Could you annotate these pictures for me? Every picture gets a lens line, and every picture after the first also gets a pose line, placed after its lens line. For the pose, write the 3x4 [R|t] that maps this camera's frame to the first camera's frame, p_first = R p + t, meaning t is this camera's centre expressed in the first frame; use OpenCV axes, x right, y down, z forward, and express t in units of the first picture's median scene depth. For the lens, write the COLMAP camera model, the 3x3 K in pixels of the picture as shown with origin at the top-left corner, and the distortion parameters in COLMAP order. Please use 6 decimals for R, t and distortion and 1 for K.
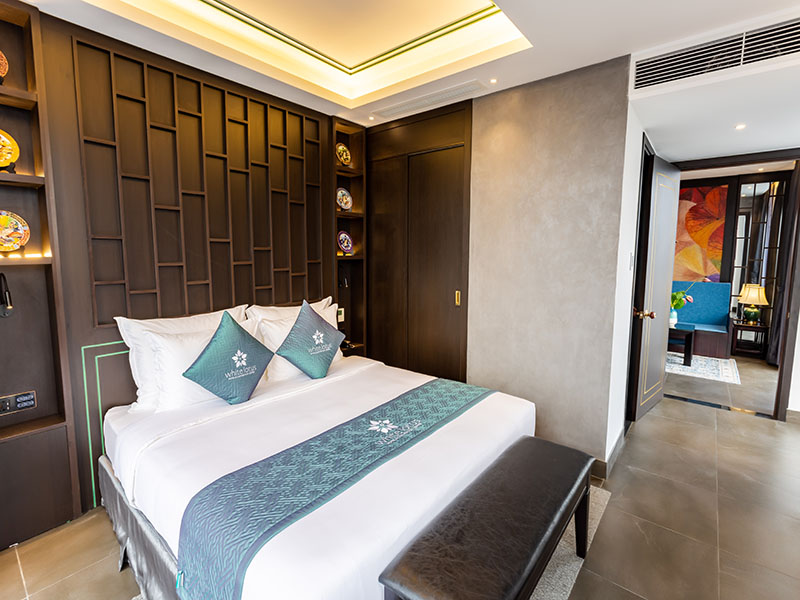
lens RADIAL K [[377.2, 0, 396.0], [0, 377.2, 284.3], [0, 0, 1]] dist [-0.001246, 0.001032]
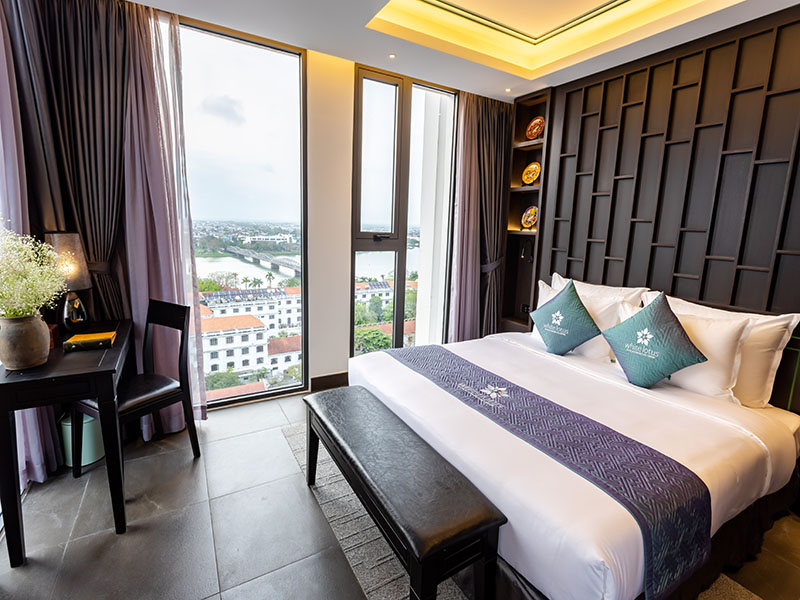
lens RADIAL K [[383.4, 0, 401.3], [0, 383.4, 285.3], [0, 0, 1]] dist [-0.001562, -0.000442]
pose [[-0.340376, 0.132271, -0.930940, 0.730639], [-0.119759, 0.975895, 0.182446, -0.056247], [0.932632, 0.173589, -0.316331, 0.753650]]
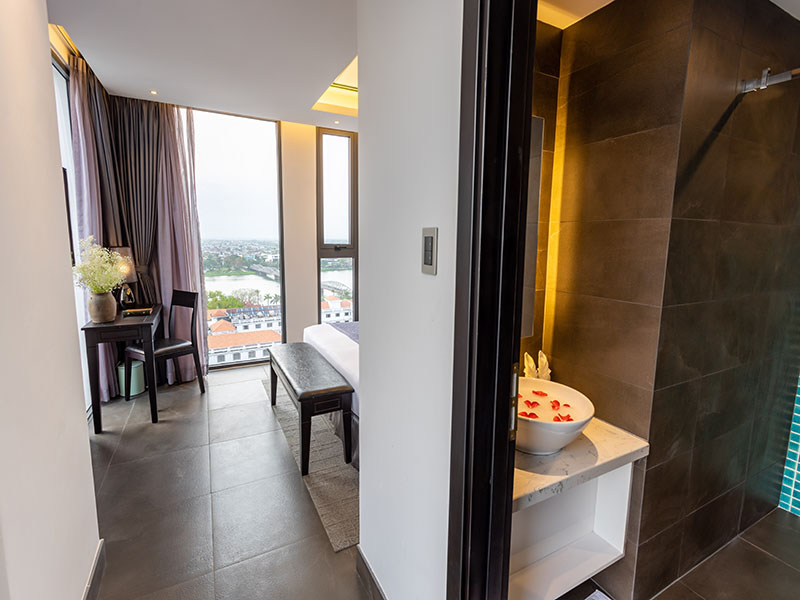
lens RADIAL K [[378.8, 0, 399.4], [0, 378.8, 285.4], [0, 0, 1]] dist [0.000493, 0.001337]
pose [[-0.385288, 0.104230, -0.916891, 1.028687], [-0.094237, 0.983962, 0.151454, -0.087136], [0.917972, 0.144759, -0.369286, 1.165056]]
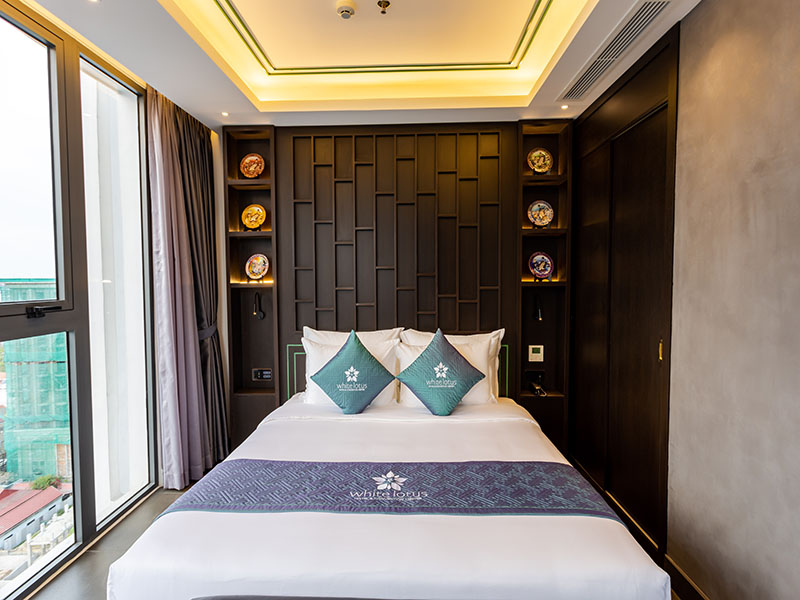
lens RADIAL K [[389.9, 0, 400.6], [0, 389.9, 294.2], [0, 0, 1]] dist [0.000359, 0.000353]
pose [[0.612493, 0.027083, -0.790012, 0.480682], [-0.059362, 0.998167, -0.011805, -0.028108], [0.788244, 0.054127, 0.612978, 0.328870]]
